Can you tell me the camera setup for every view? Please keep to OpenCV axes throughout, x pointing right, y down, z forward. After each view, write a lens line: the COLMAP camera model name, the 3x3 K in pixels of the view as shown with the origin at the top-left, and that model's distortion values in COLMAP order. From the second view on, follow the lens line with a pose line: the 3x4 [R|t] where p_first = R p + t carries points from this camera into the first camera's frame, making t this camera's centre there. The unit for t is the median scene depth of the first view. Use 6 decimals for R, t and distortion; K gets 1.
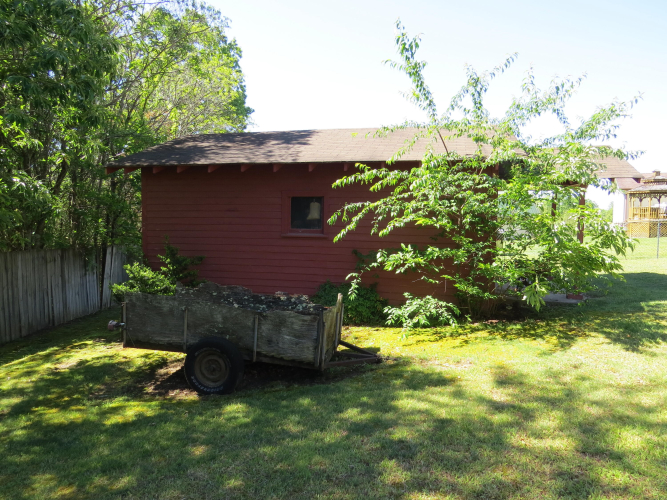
lens RADIAL K [[473.4, 0, 332.3], [0, 473.4, 249.9], [0, 0, 1]] dist [-0.017746, 0.001662]
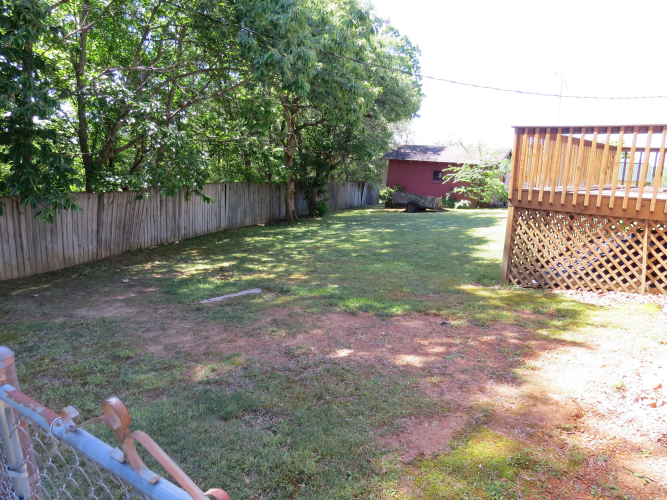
lens RADIAL K [[473.4, 0, 333.0], [0, 473.4, 247.8], [0, 0, 1]] dist [-0.017746, 0.001662]
pose [[0.942540, 0.112405, -0.314617, 0.418610], [-0.082724, 0.990898, 0.106198, 0.157792], [0.323690, -0.074070, 0.943259, -2.862485]]
